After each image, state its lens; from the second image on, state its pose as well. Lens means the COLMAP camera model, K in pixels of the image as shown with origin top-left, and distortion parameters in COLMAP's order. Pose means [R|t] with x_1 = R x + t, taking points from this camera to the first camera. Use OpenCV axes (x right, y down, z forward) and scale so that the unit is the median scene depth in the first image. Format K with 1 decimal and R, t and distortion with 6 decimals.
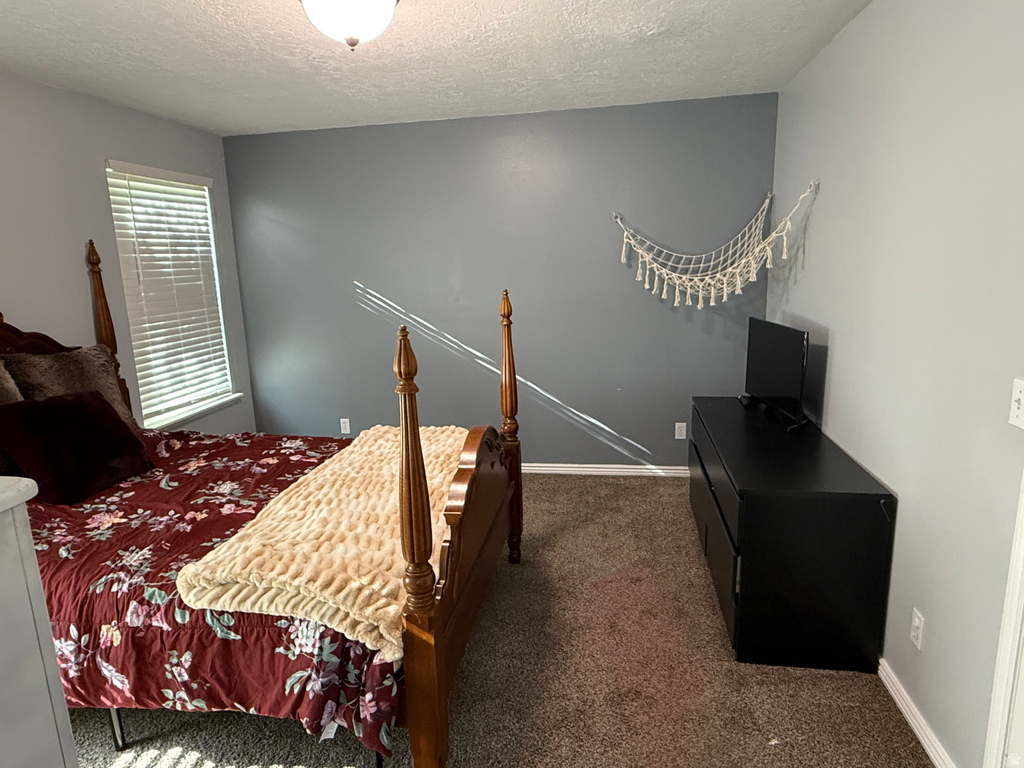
lens RADIAL K [[642.9, 0, 503.2], [0, 642.9, 390.4], [0, 0, 1]] dist [-0.006059, 0.001862]
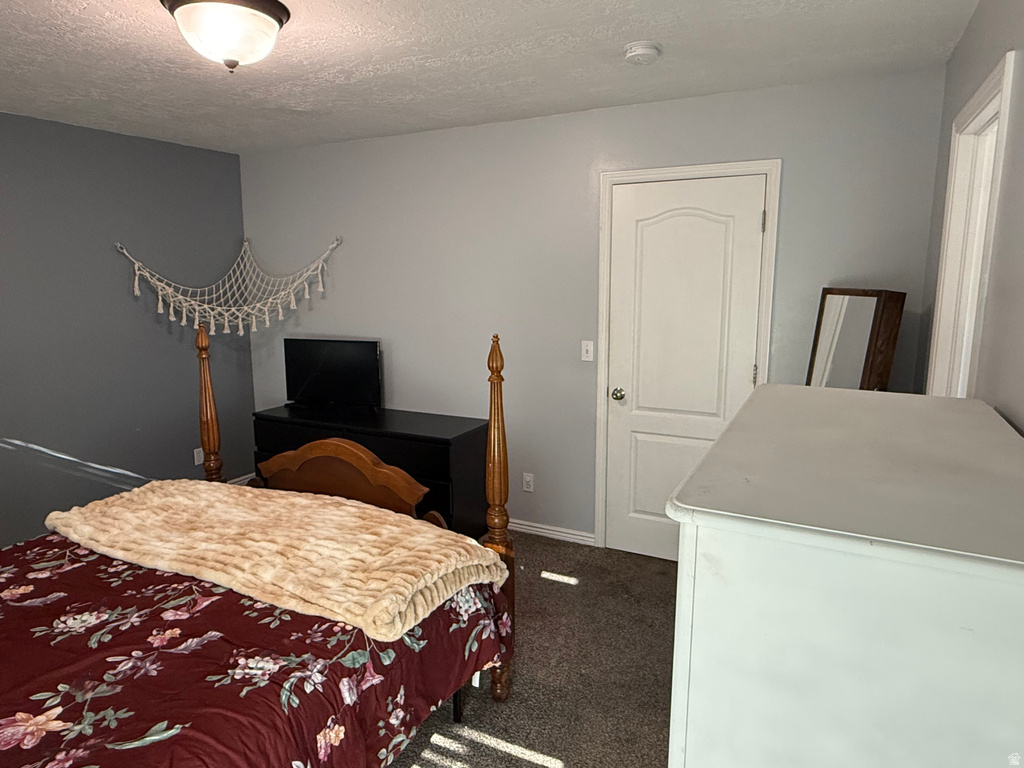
lens RADIAL K [[642.9, 0, 504.6], [0, 642.9, 377.0], [0, 0, 1]] dist [-0.006059, 0.001862]
pose [[0.303259, -0.122967, 0.944941, -0.951336], [0.192634, 0.979076, 0.065587, -0.062293], [-0.933234, 0.162138, 0.320601, 0.339182]]
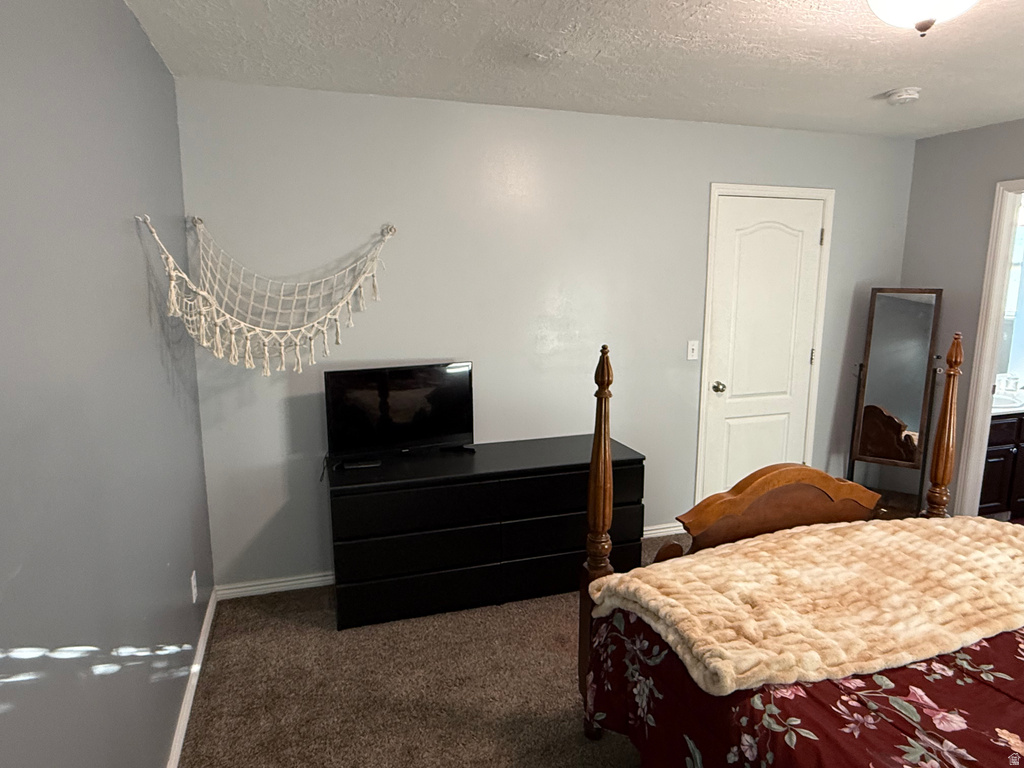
lens RADIAL K [[642.9, 0, 510.2], [0, 642.9, 385.0], [0, 0, 1]] dist [-0.006059, 0.001862]
pose [[-0.468057, -0.121435, 0.875315, -0.662313], [0.196650, 0.951364, 0.237140, -0.362684], [-0.861540, 0.283126, -0.421412, 1.682136]]
